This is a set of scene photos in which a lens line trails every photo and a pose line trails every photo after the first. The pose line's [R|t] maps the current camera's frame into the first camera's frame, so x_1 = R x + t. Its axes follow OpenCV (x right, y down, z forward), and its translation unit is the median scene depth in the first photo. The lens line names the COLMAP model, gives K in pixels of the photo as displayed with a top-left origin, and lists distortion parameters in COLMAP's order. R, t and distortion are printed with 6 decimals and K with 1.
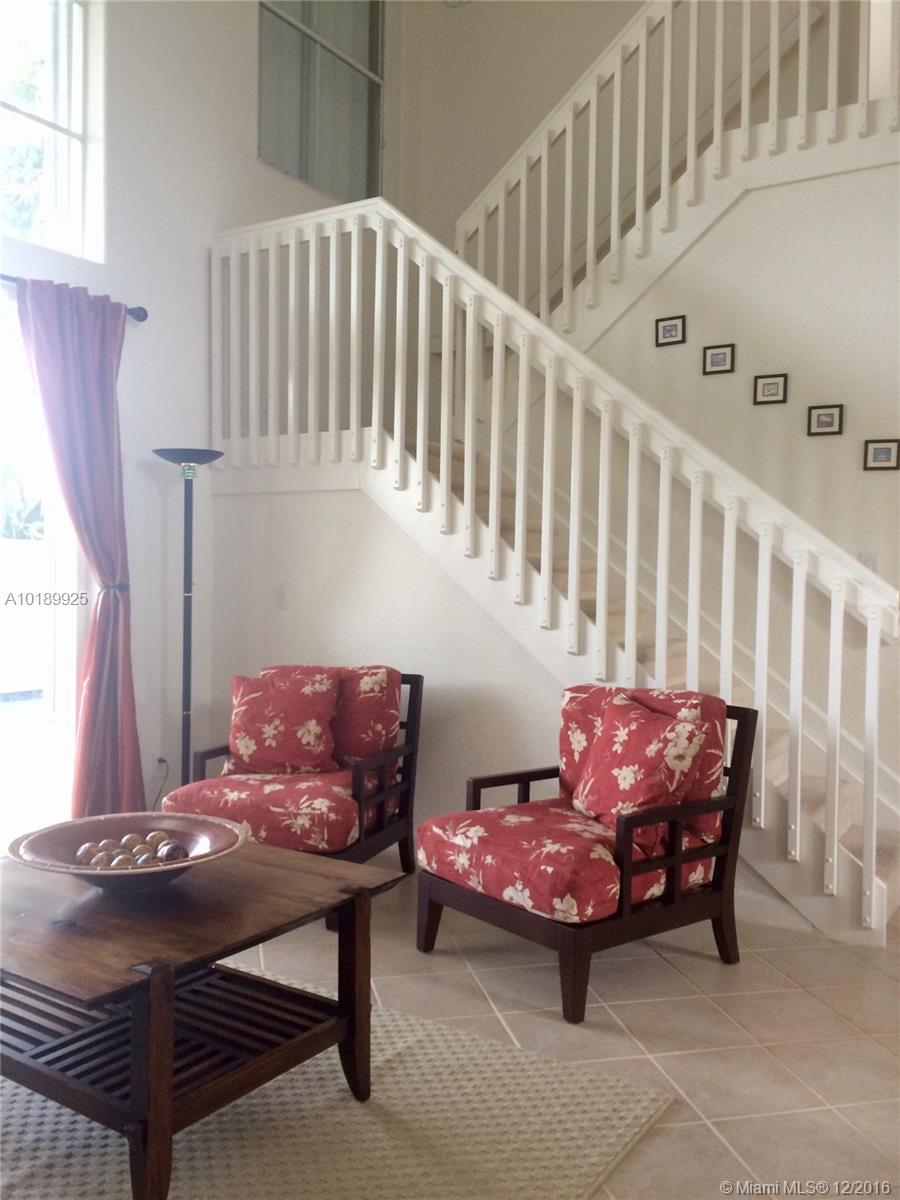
lens RADIAL K [[1024.6, 0, 446.3], [0, 1024.6, 597.4], [0, 0, 1]] dist [0.071229, -0.060816]
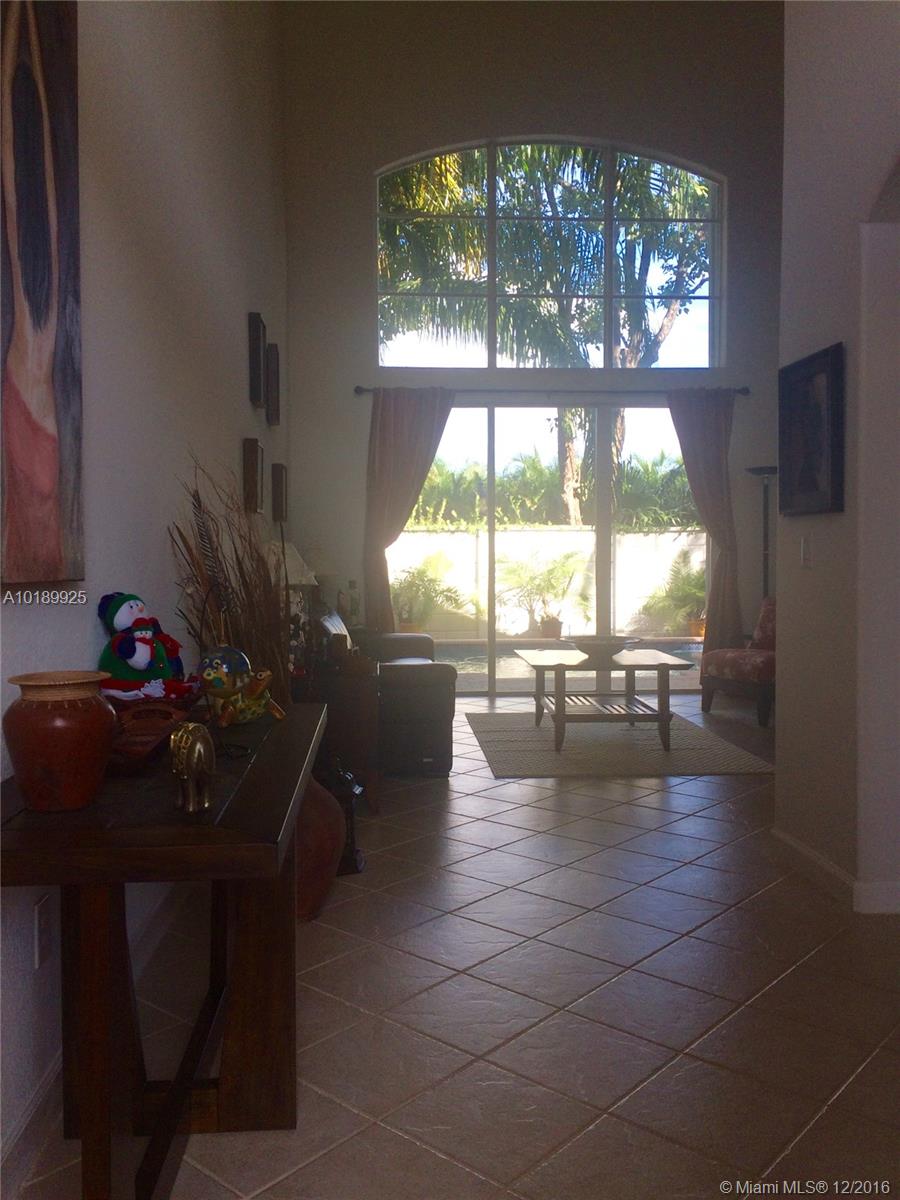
lens RADIAL K [[1024.6, 0, 448.7], [0, 1024.6, 605.5], [0, 0, 1]] dist [0.071229, -0.060816]
pose [[0.593841, 0.017869, -0.804384, 0.923064], [-0.003442, 0.999801, 0.019669, 0.061111], [0.804575, -0.008912, 0.593784, -0.492960]]
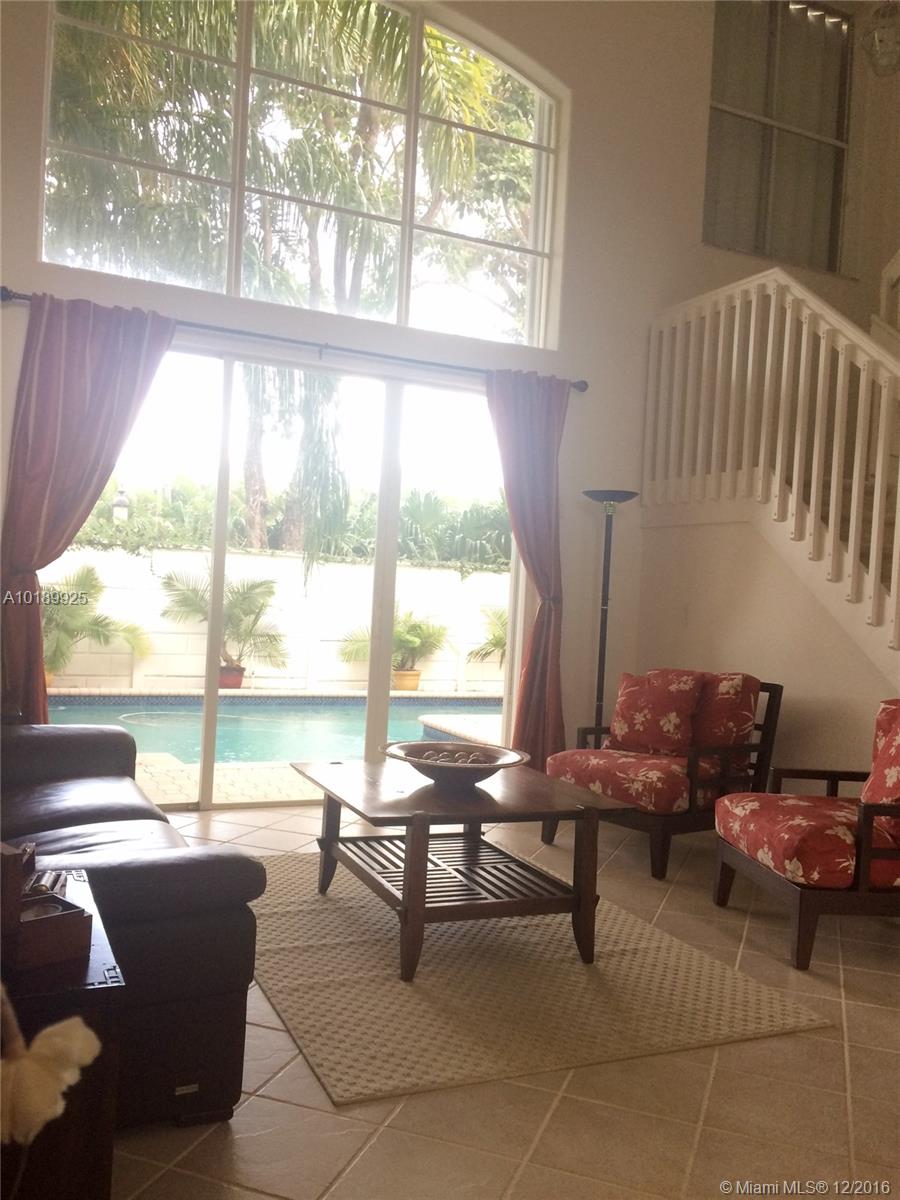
lens RADIAL K [[1024.6, 0, 454.3], [0, 1024.6, 596.6], [0, 0, 1]] dist [0.071229, -0.060816]
pose [[0.844999, 0.032637, -0.533771, 0.289796], [-0.054738, 0.998172, -0.025621, 0.029243], [0.531959, 0.050867, 0.845241, -0.158167]]
